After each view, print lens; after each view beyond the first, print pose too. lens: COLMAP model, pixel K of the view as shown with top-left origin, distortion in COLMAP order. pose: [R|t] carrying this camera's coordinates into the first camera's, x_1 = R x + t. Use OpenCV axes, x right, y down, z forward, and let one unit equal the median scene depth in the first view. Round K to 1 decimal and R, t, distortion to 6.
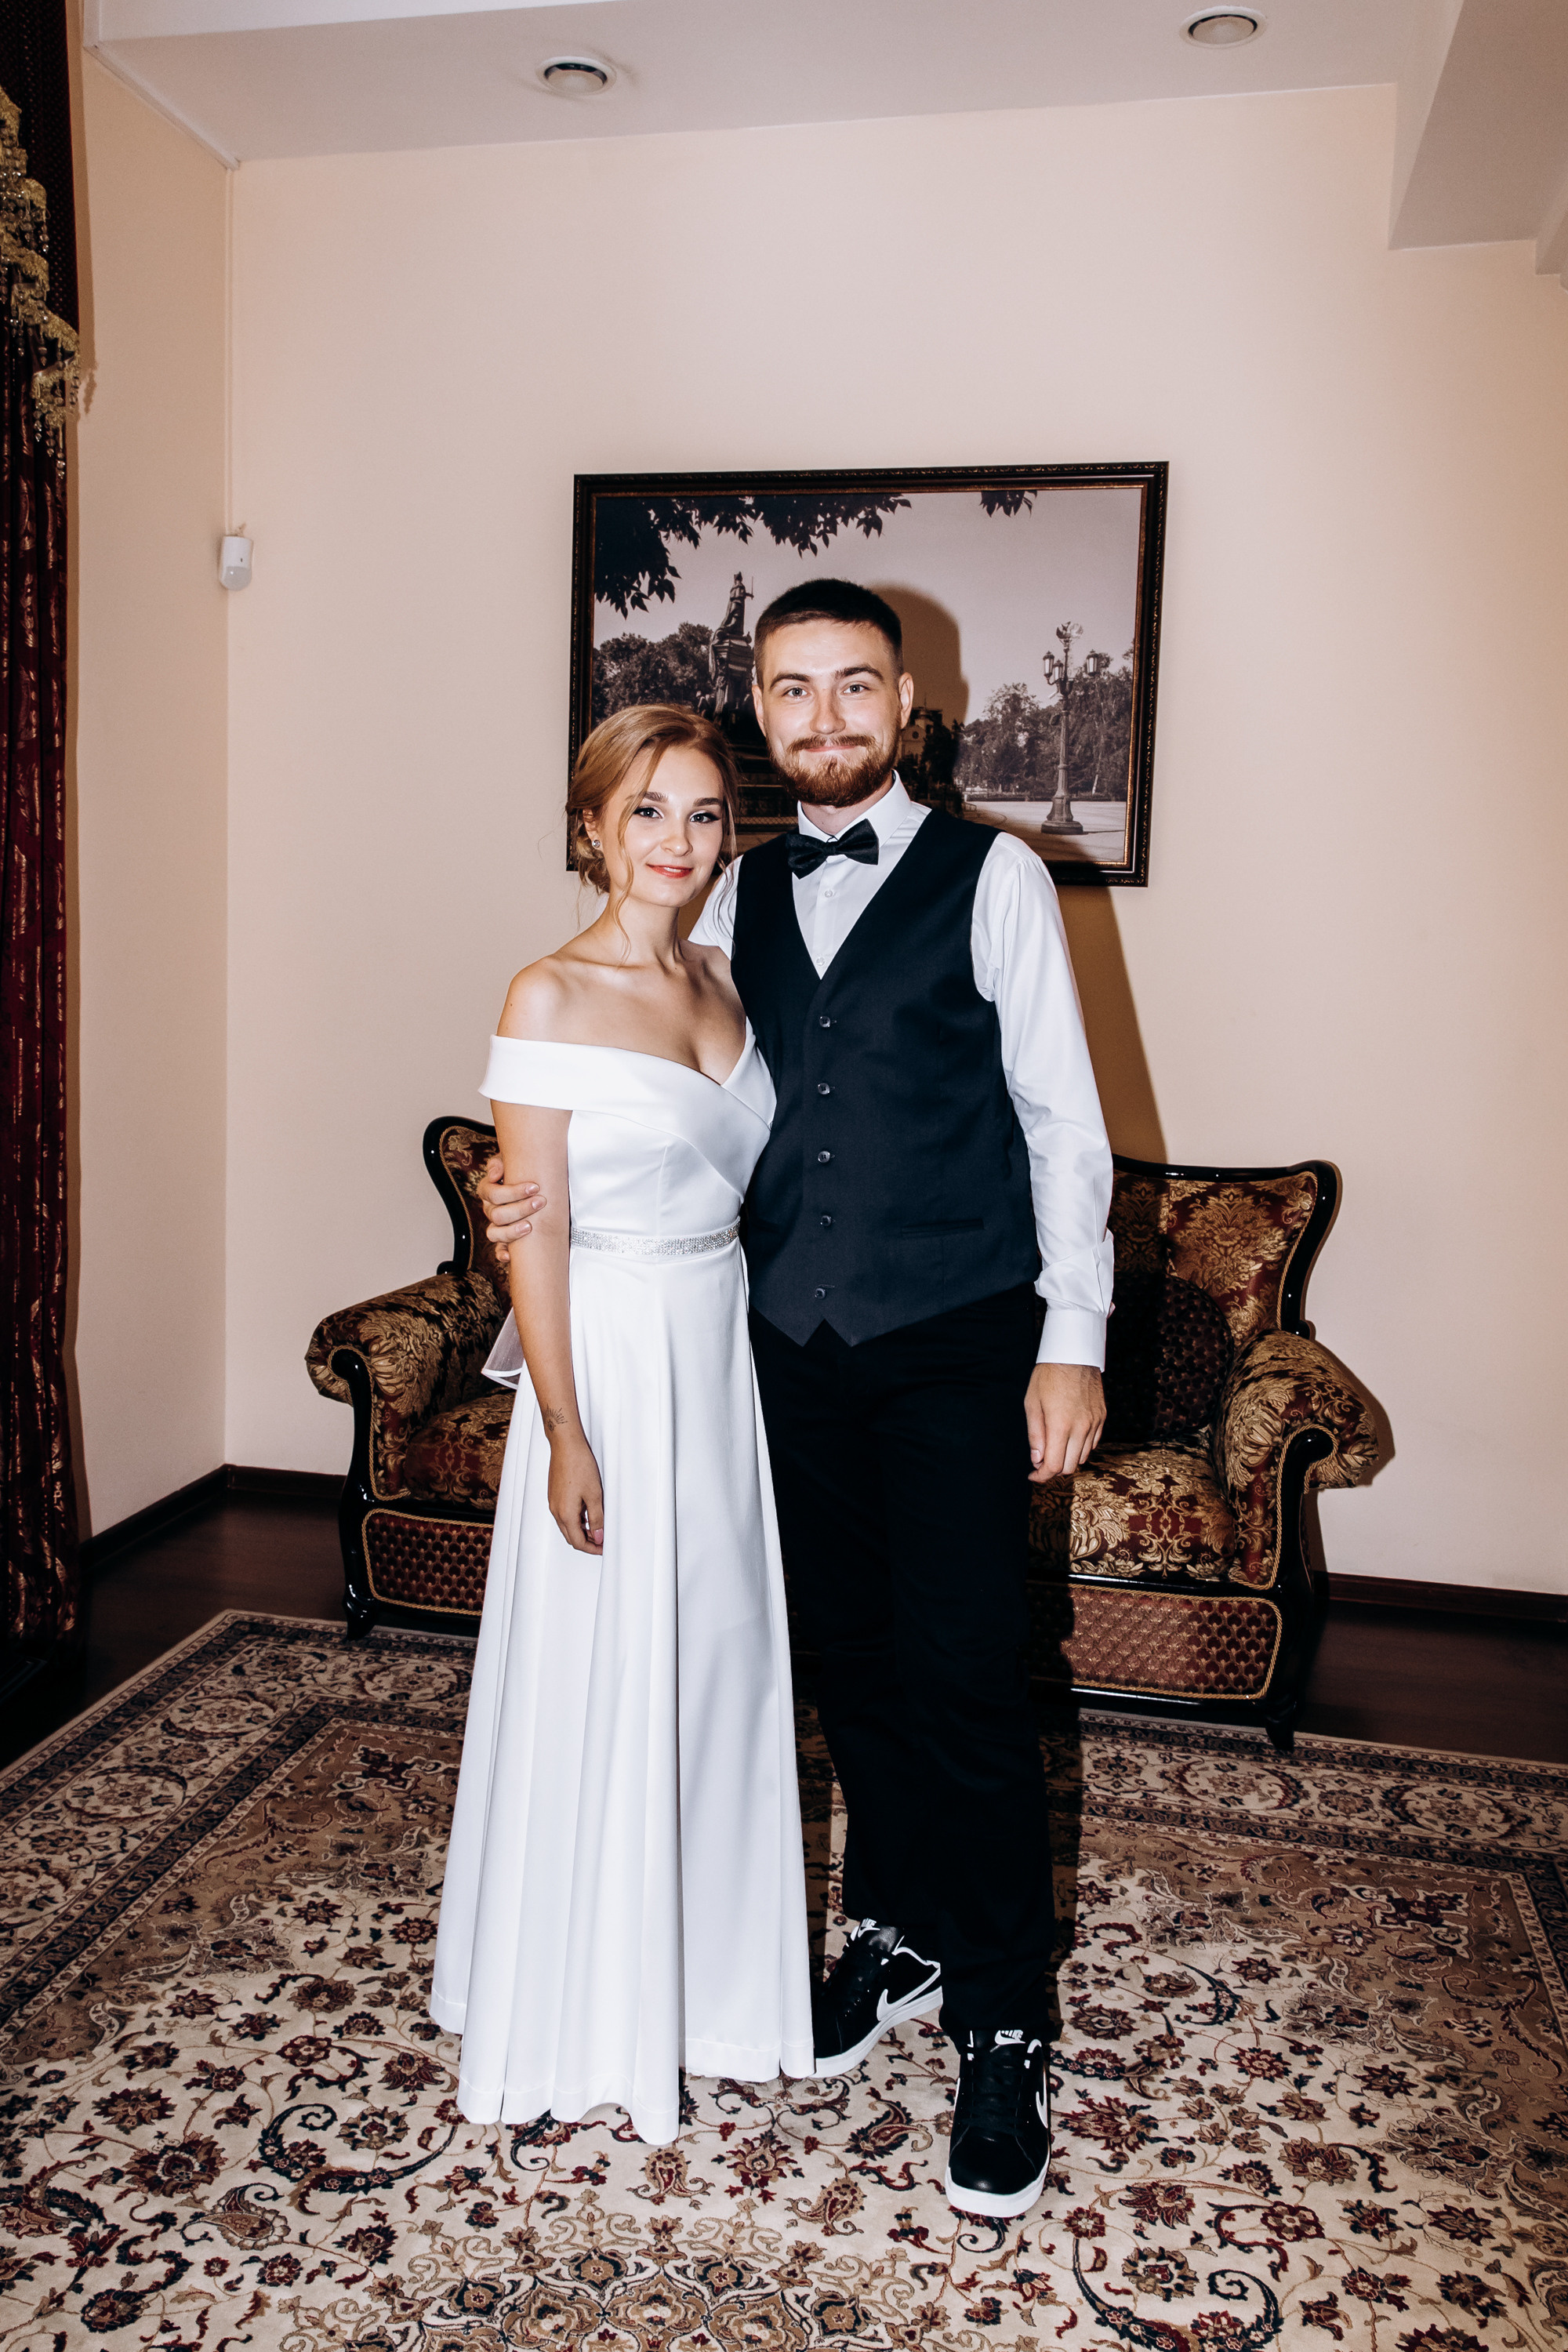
lens RADIAL K [[1825.5, 0, 784.3], [0, 1825.5, 1076.7], [0, 0, 1]] dist [0.014610, -0.010544]
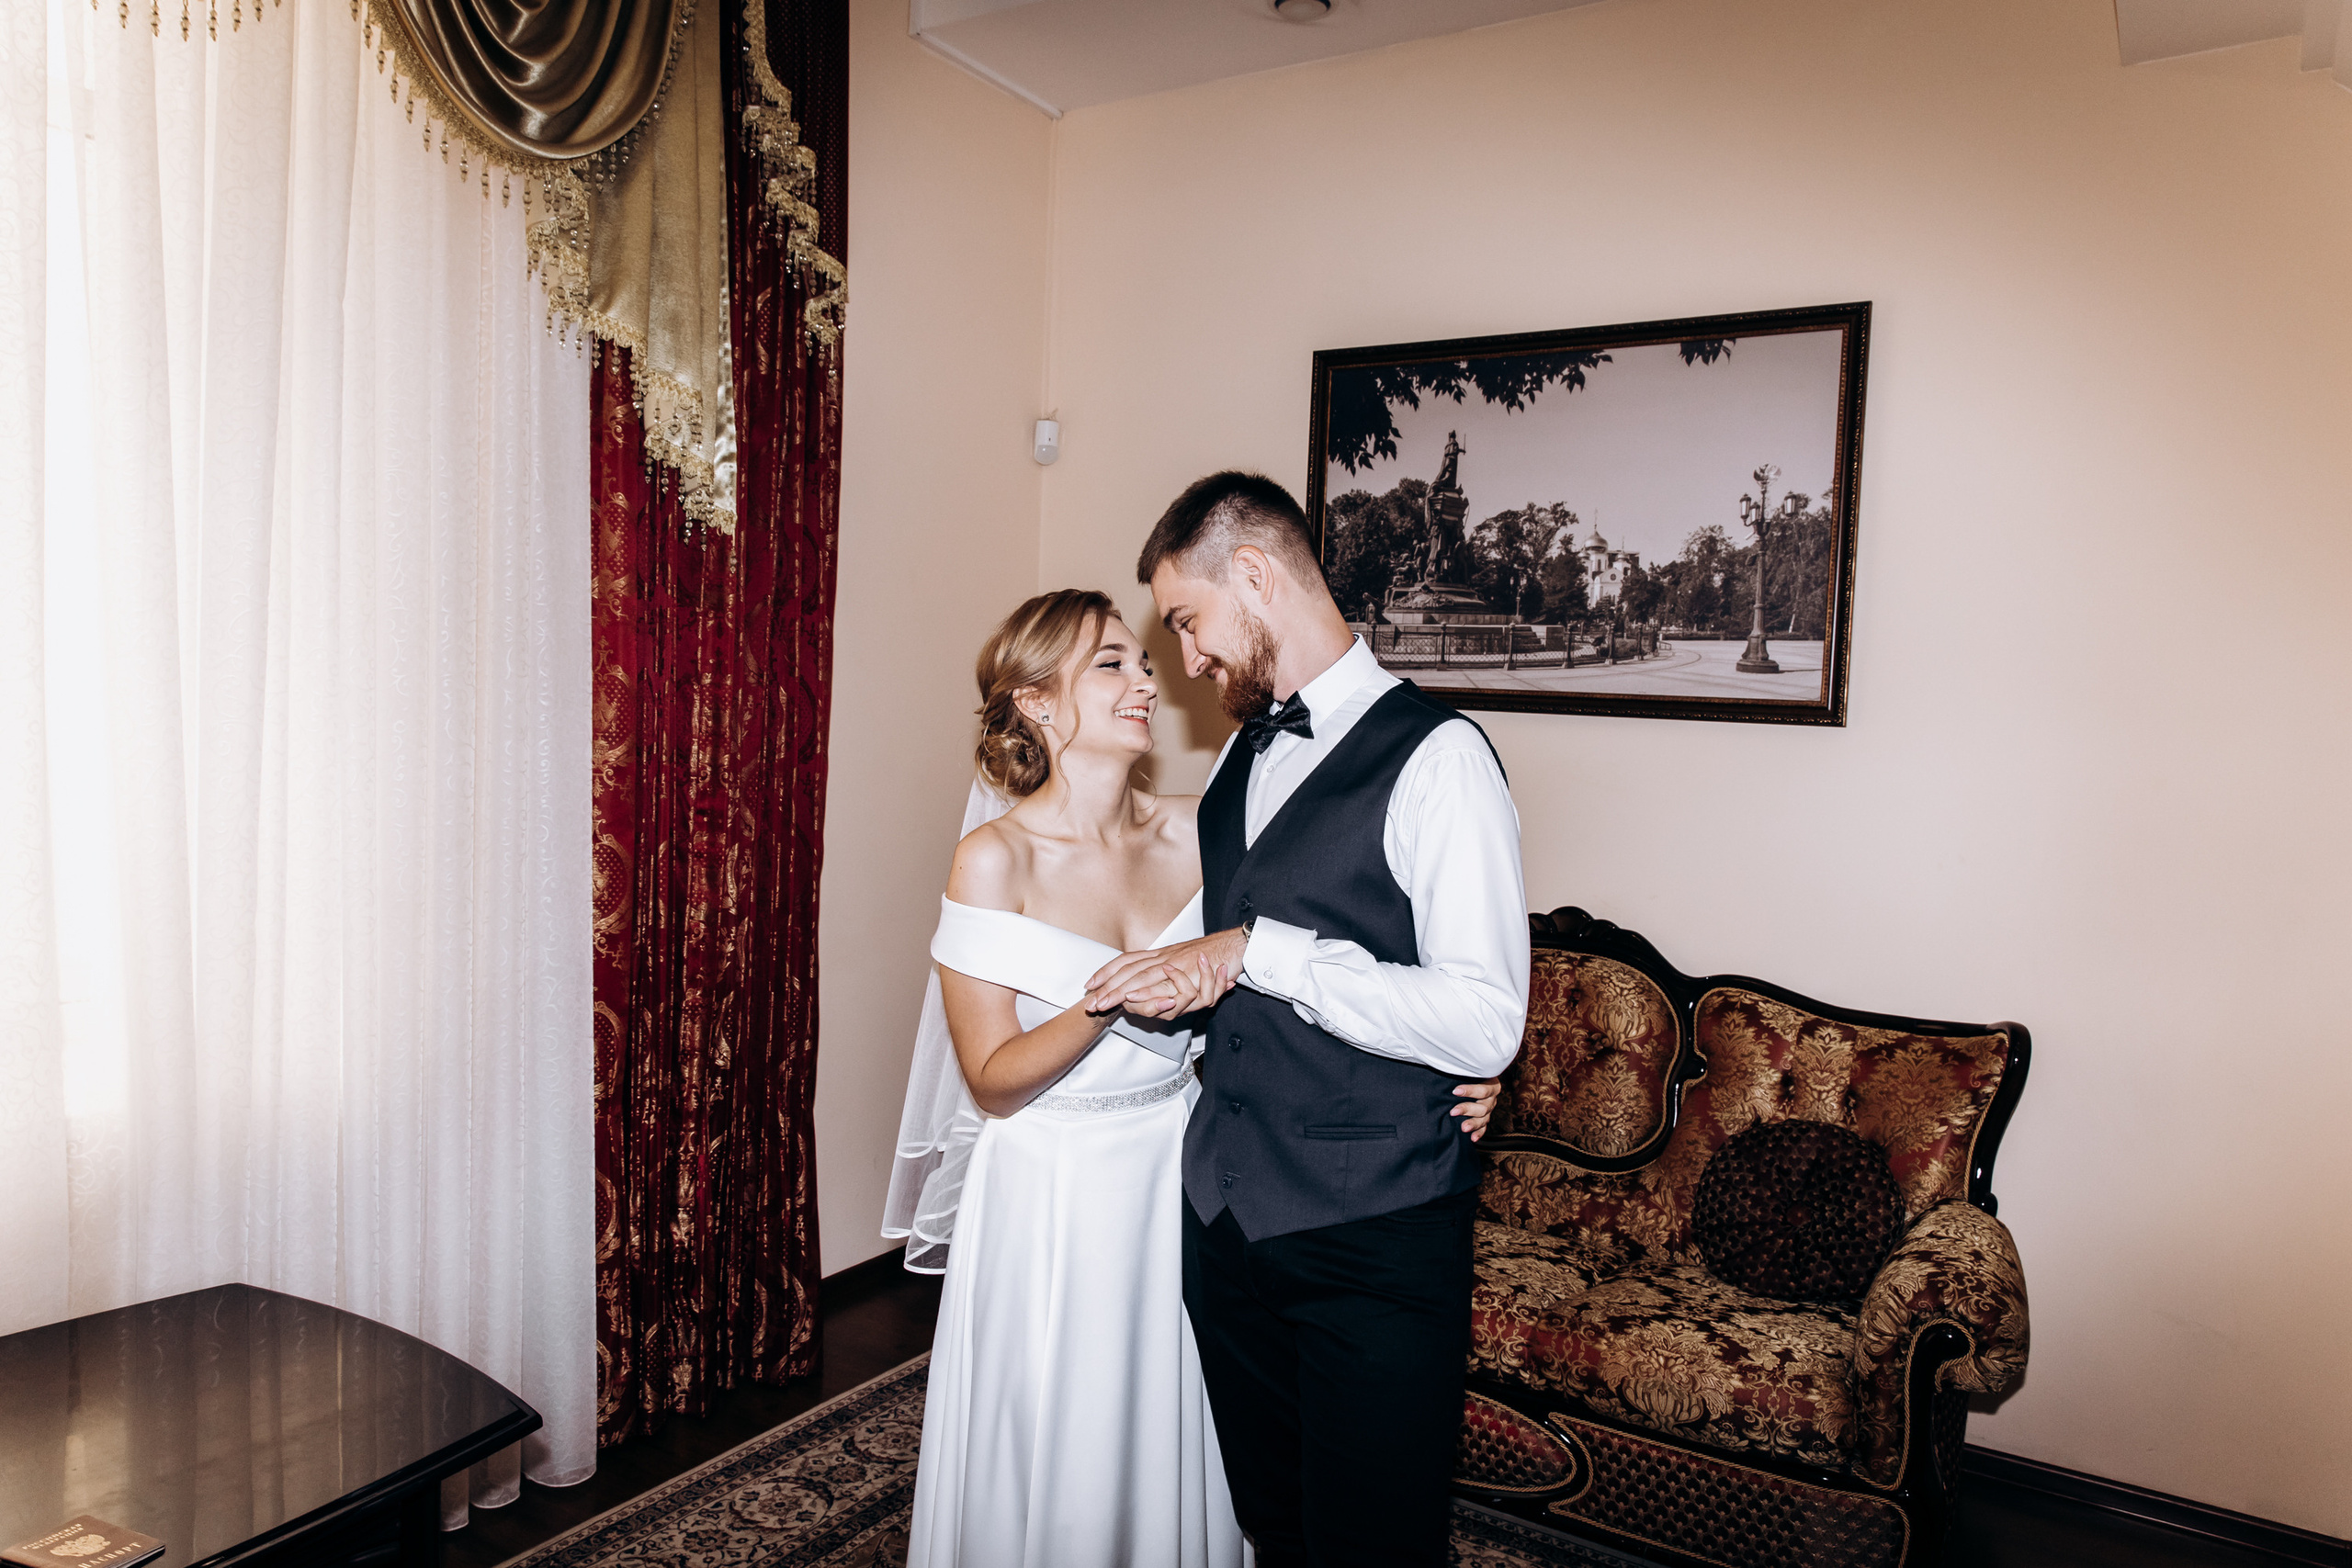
lens RADIAL K [[1554.5, 0, 1185.5], [0, 1554.5, 777.8], [0, 0, 1]] dist [0.009199, -0.002176]
pose [[0.944966, 0.026170, -0.326121, 0.141663], [-0.041923, 0.998264, -0.041368, -0.027472], [0.324473, 0.052763, 0.944422, 0.094365]]
